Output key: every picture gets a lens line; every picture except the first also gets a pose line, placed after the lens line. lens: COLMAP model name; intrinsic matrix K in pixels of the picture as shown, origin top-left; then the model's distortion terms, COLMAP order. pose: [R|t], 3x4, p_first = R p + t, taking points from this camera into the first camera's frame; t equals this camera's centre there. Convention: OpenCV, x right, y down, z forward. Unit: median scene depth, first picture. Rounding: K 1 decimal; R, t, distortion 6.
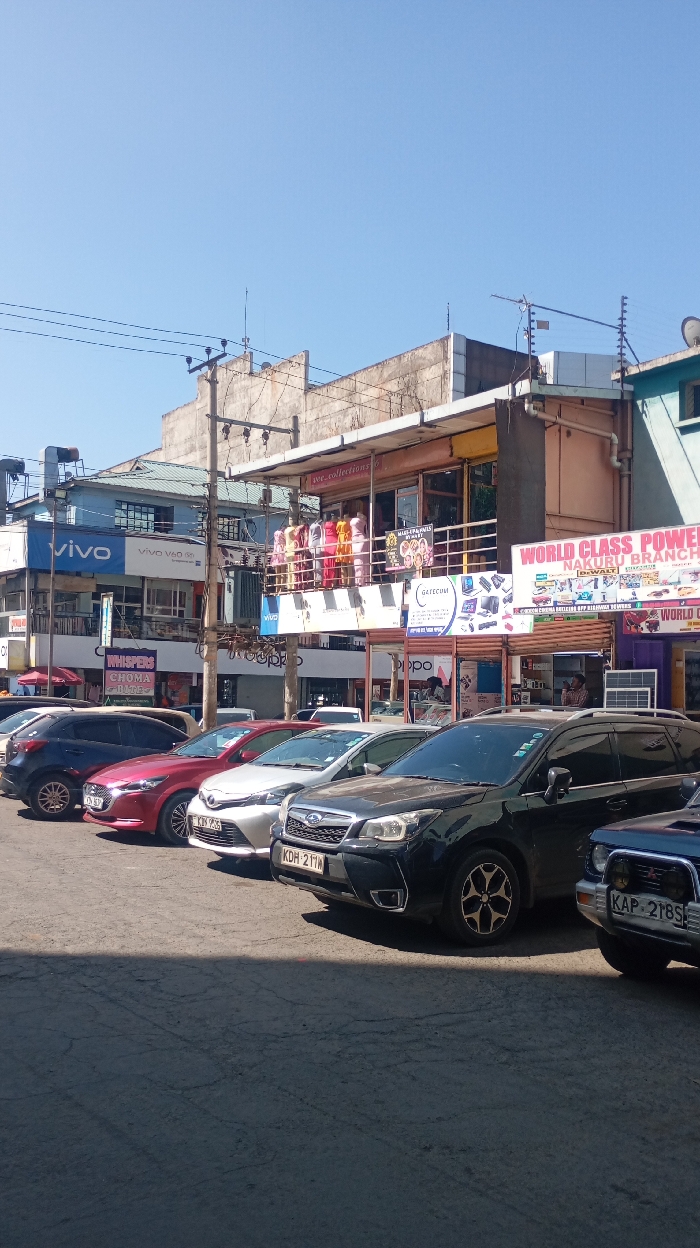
lens RADIAL K [[1027.2, 0, 345.1], [0, 1027.2, 634.8], [0, 0, 1]] dist [0.068614, -0.067284]
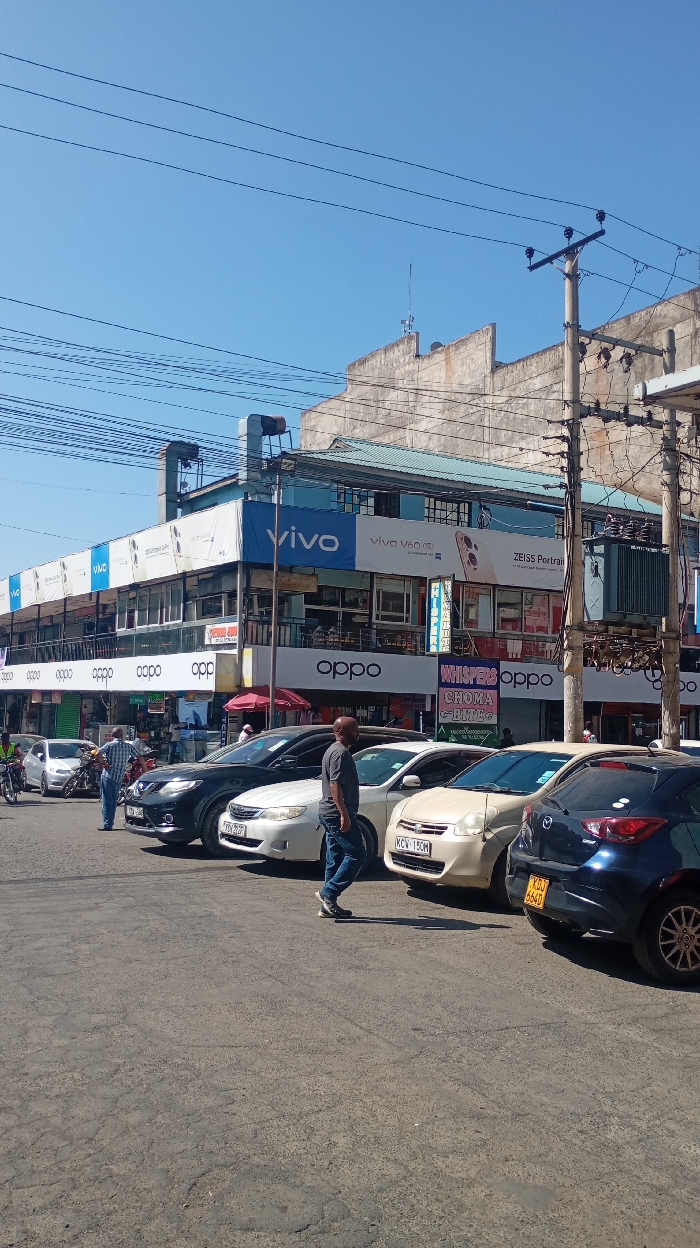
lens RADIAL K [[1027.2, 0, 355.4], [0, 1027.2, 615.8], [0, 0, 1]] dist [0.068614, -0.067284]
pose [[0.998960, -0.009265, -0.044638, -0.186595], [0.007279, 0.998985, -0.044447, 0.012105], [0.045005, 0.044076, 0.998014, 0.224900]]
